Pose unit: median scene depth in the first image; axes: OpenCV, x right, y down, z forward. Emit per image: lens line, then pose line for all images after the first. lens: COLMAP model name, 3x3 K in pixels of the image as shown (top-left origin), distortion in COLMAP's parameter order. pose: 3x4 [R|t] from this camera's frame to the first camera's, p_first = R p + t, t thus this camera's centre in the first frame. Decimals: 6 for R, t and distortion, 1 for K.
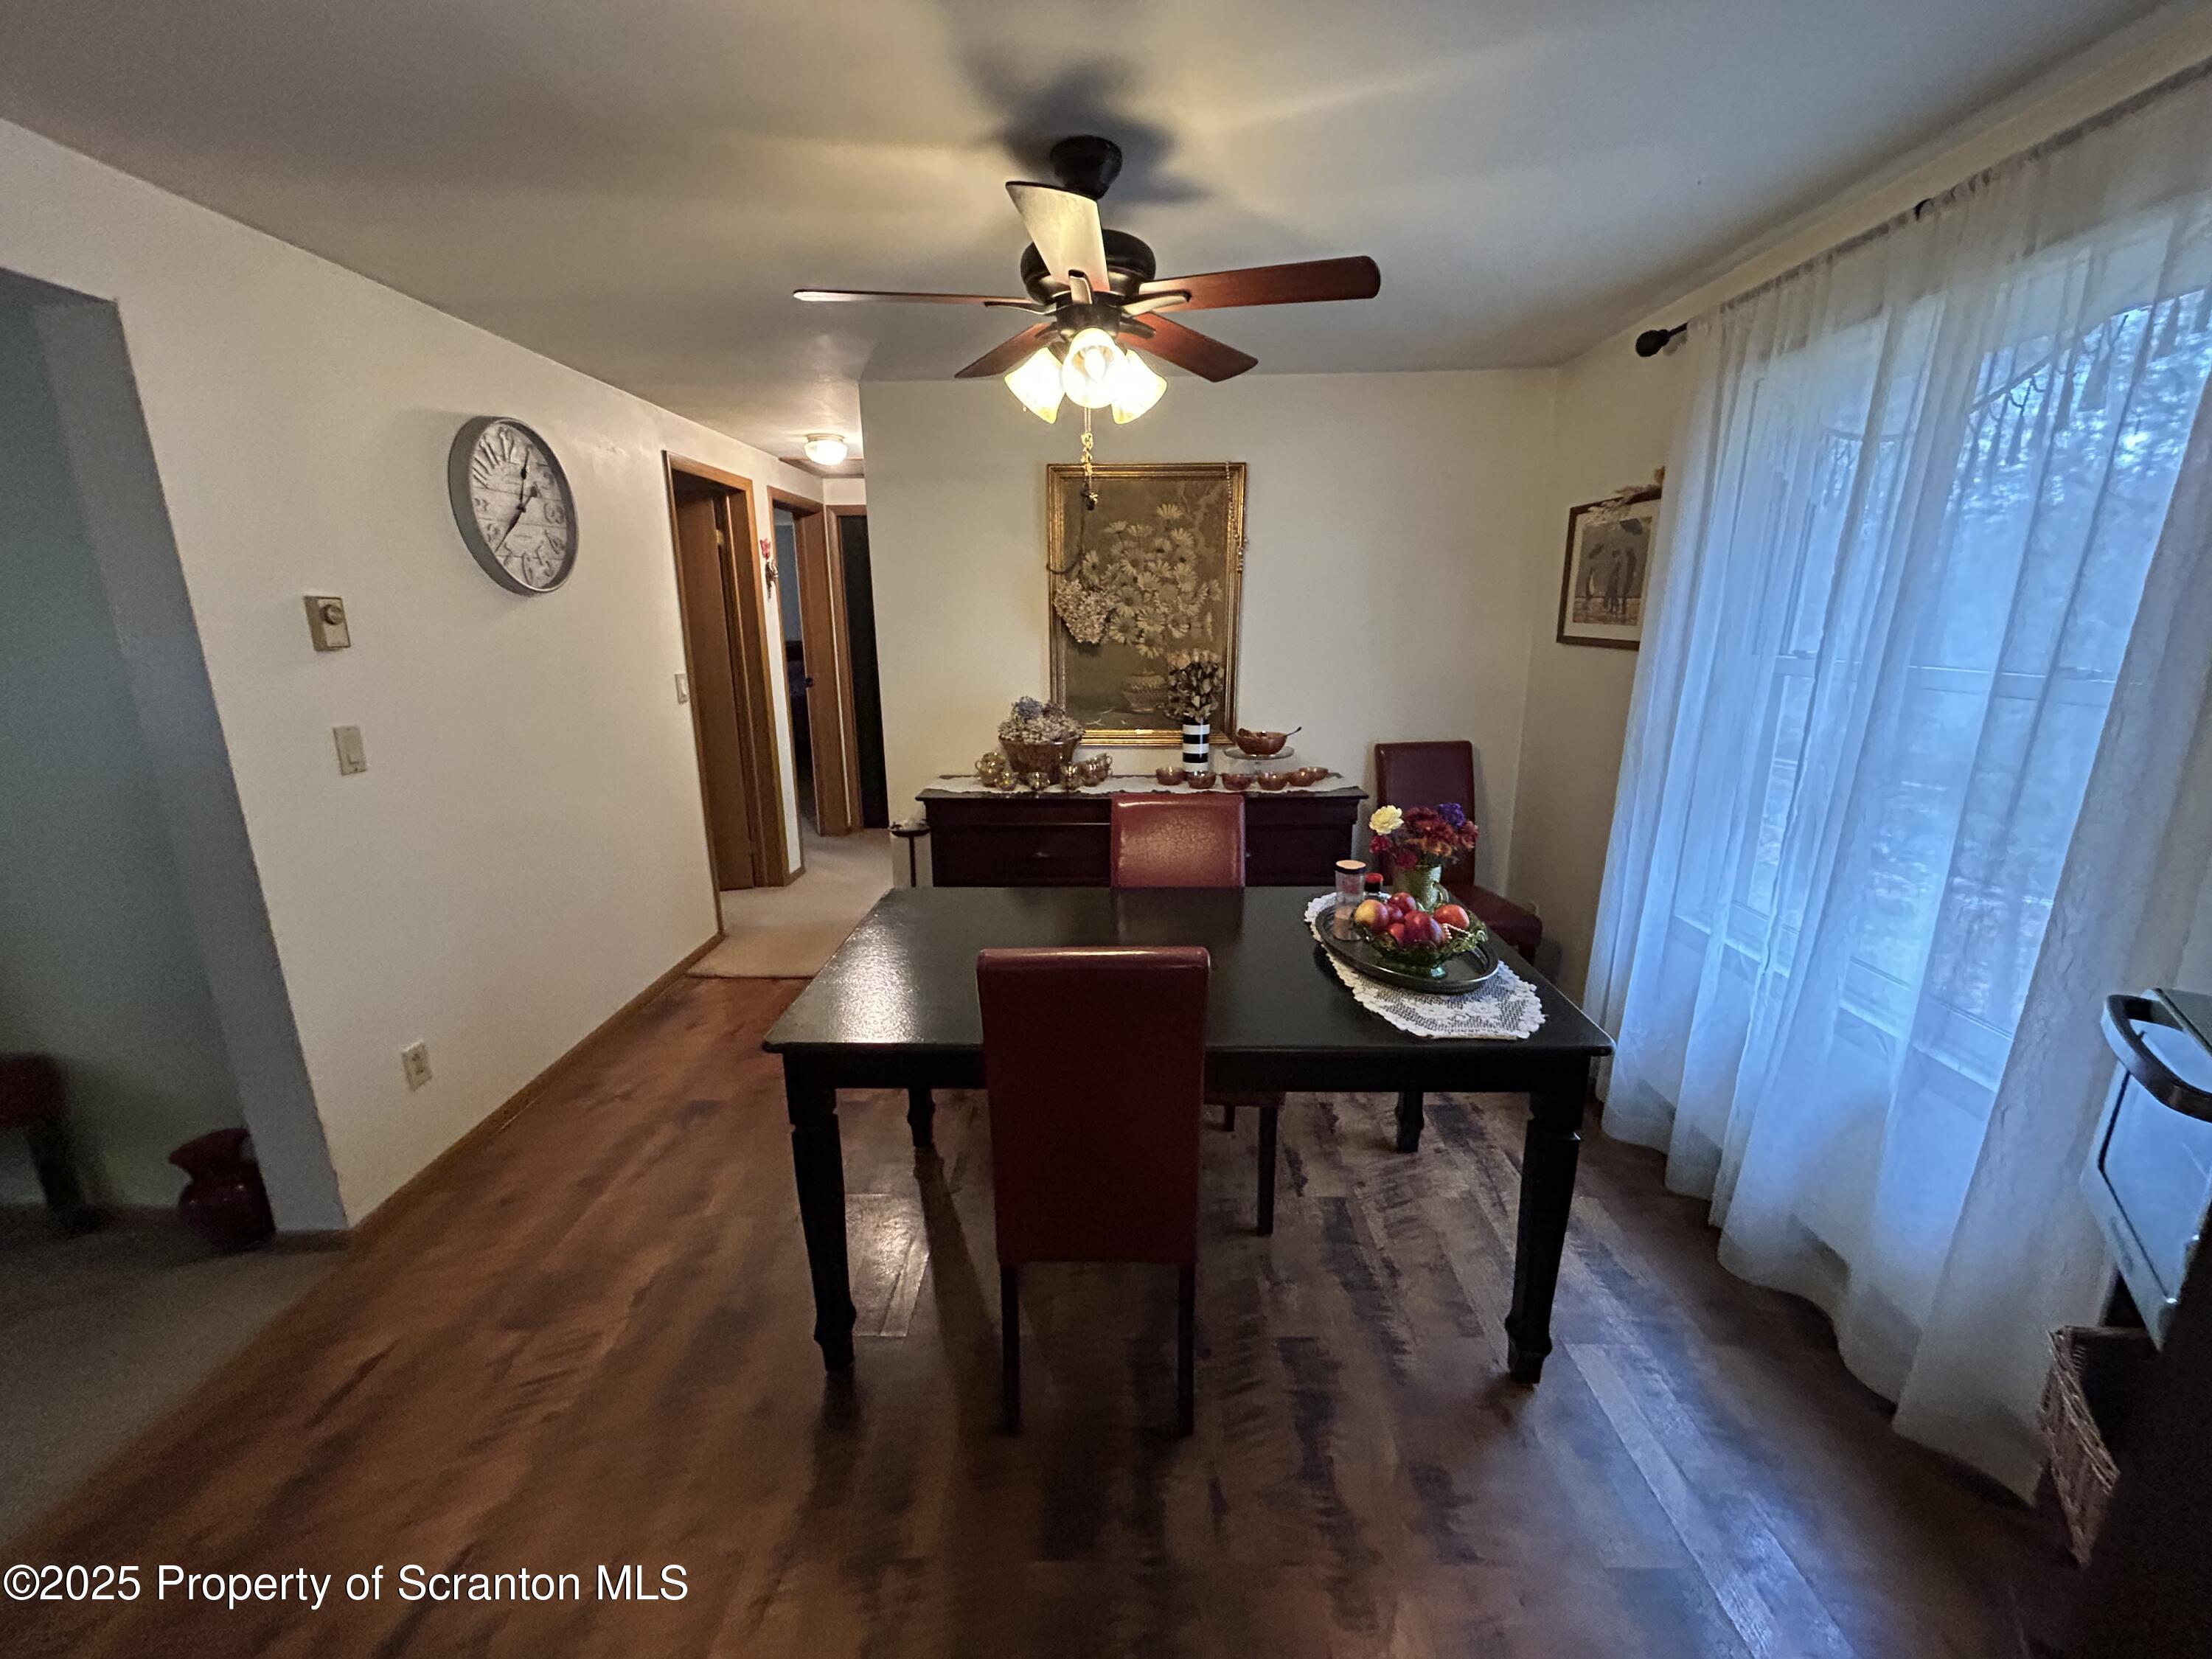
lens RADIAL K [[894.3, 0, 1104.0], [0, 894.3, 835.2], [0, 0, 1]] dist [-0.008025, 0.002572]
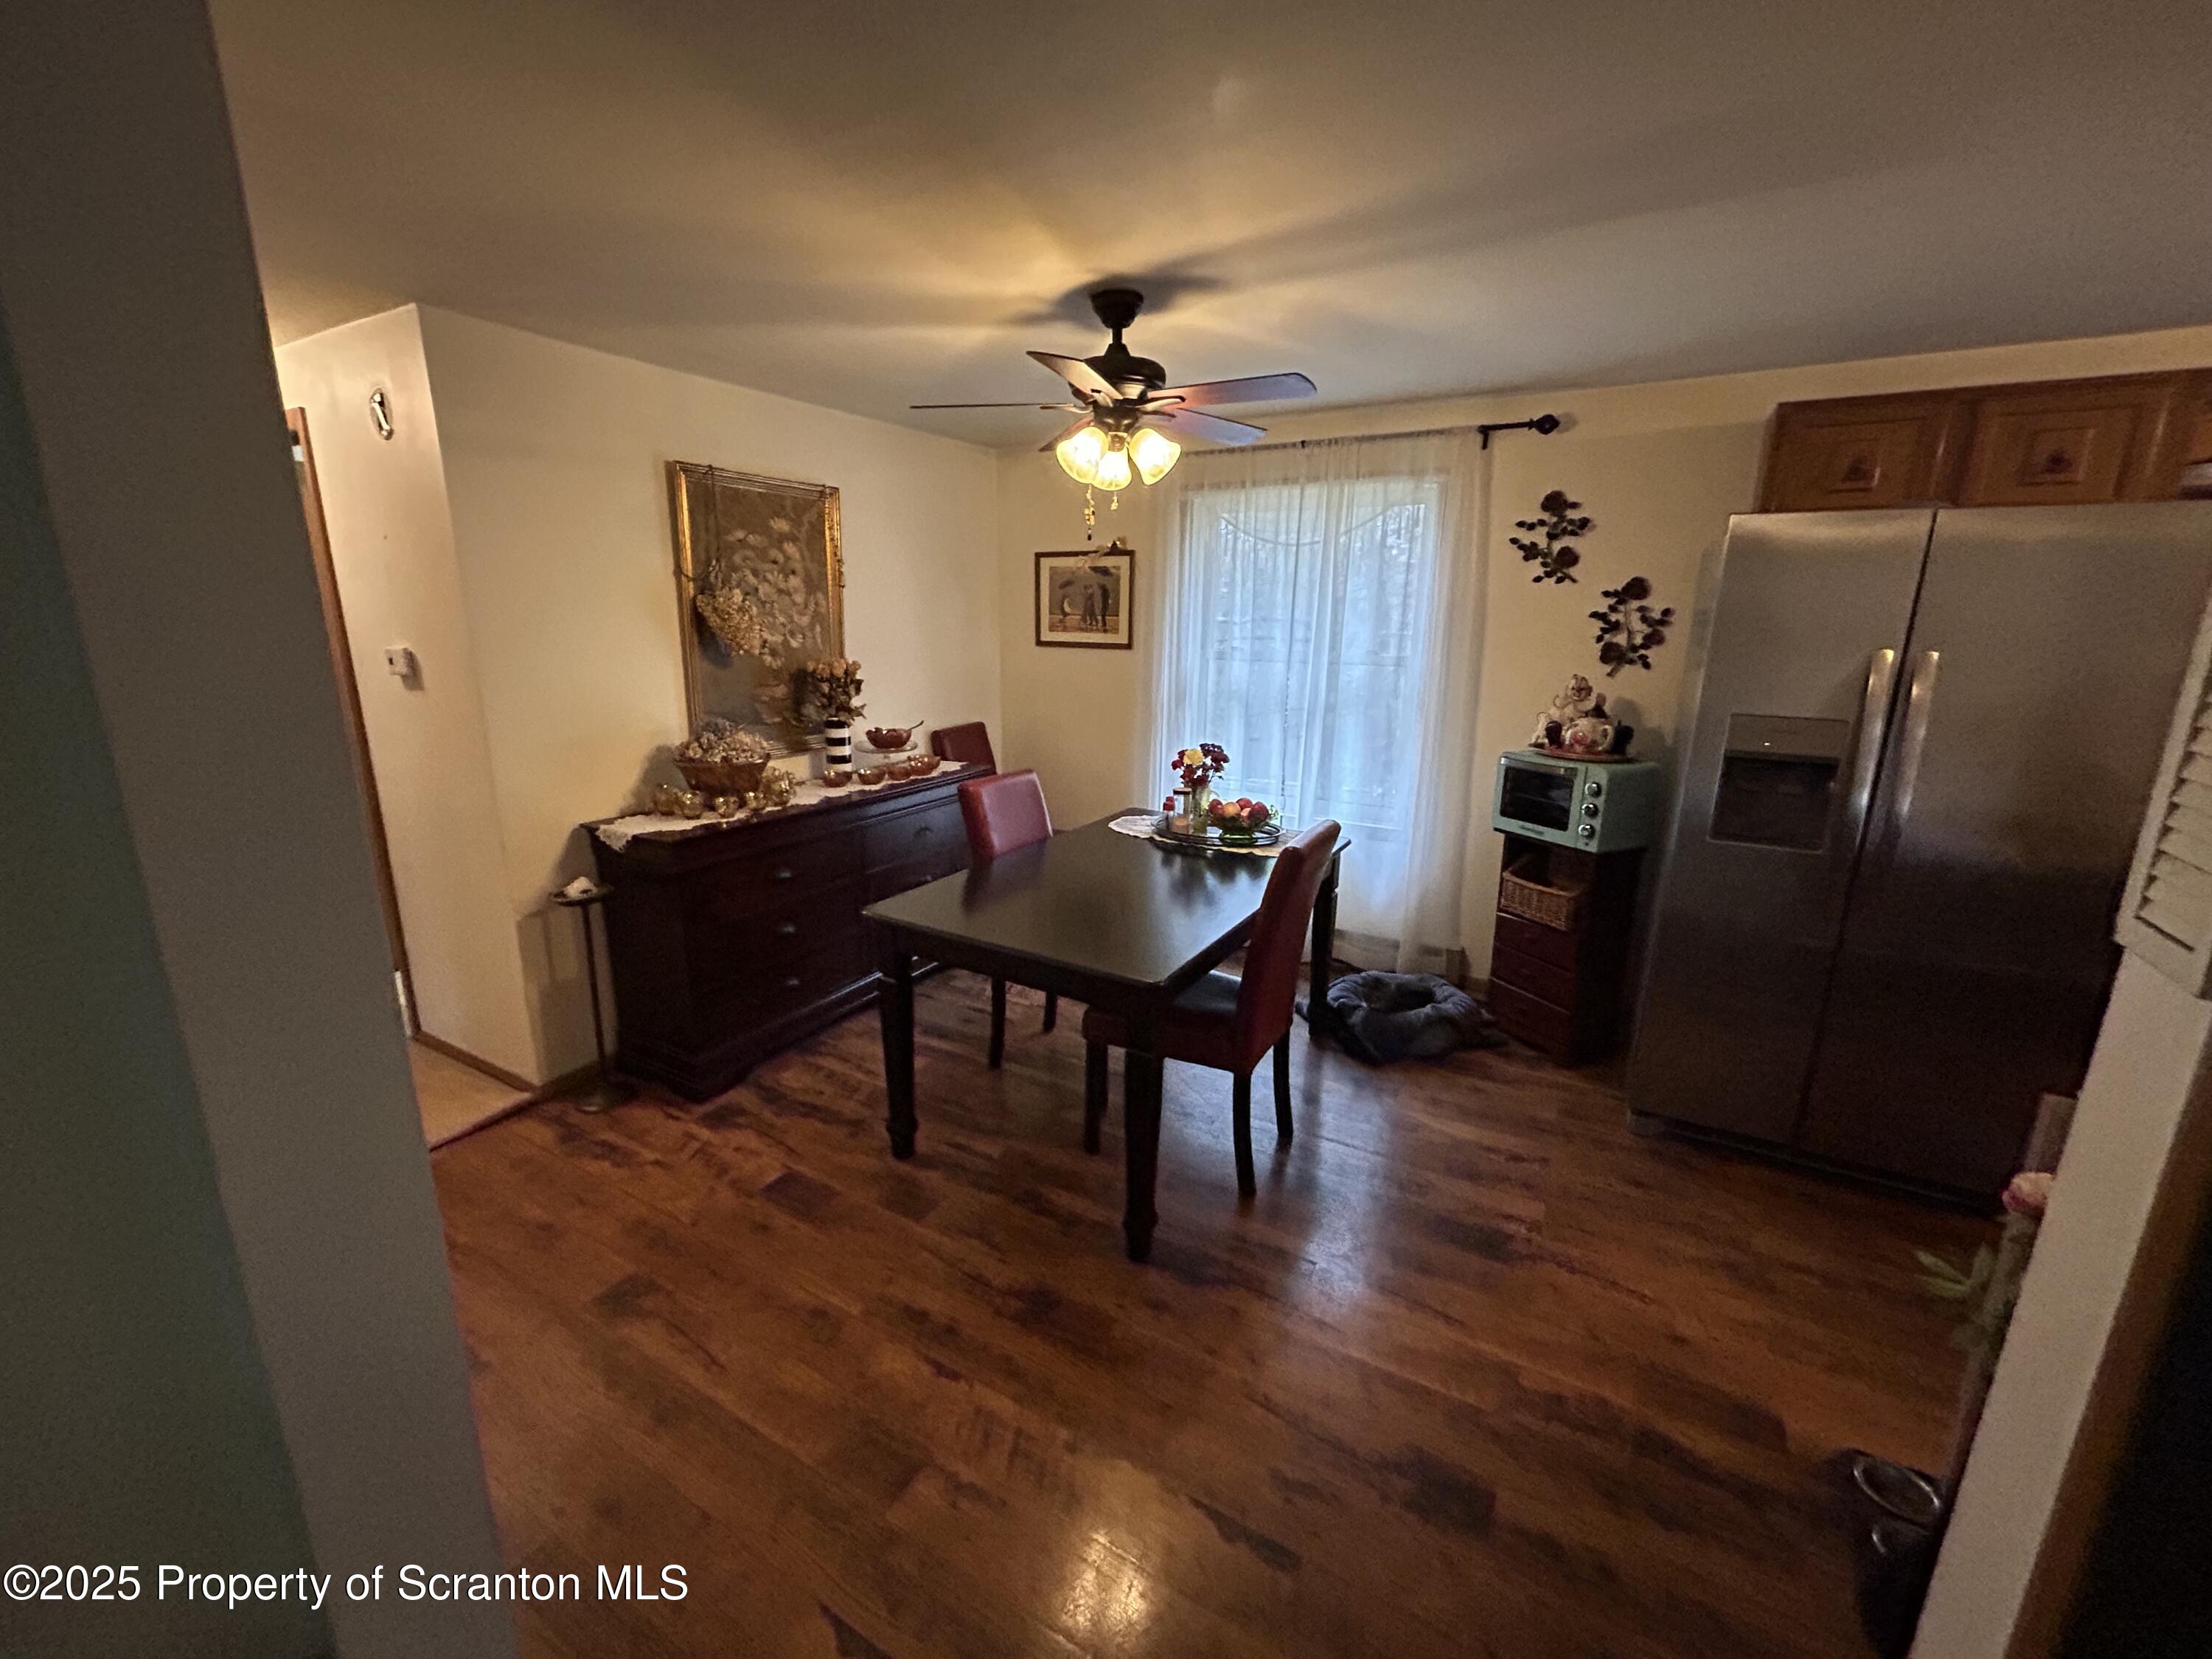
lens RADIAL K [[894.3, 0, 1098.9], [0, 894.3, 831.1], [0, 0, 1]] dist [-0.008025, 0.002572]
pose [[0.492869, -0.192525, 0.848537, -0.676703], [0.198838, 0.974330, 0.105572, -0.055415], [-0.847080, 0.116688, 0.518498, 0.200712]]
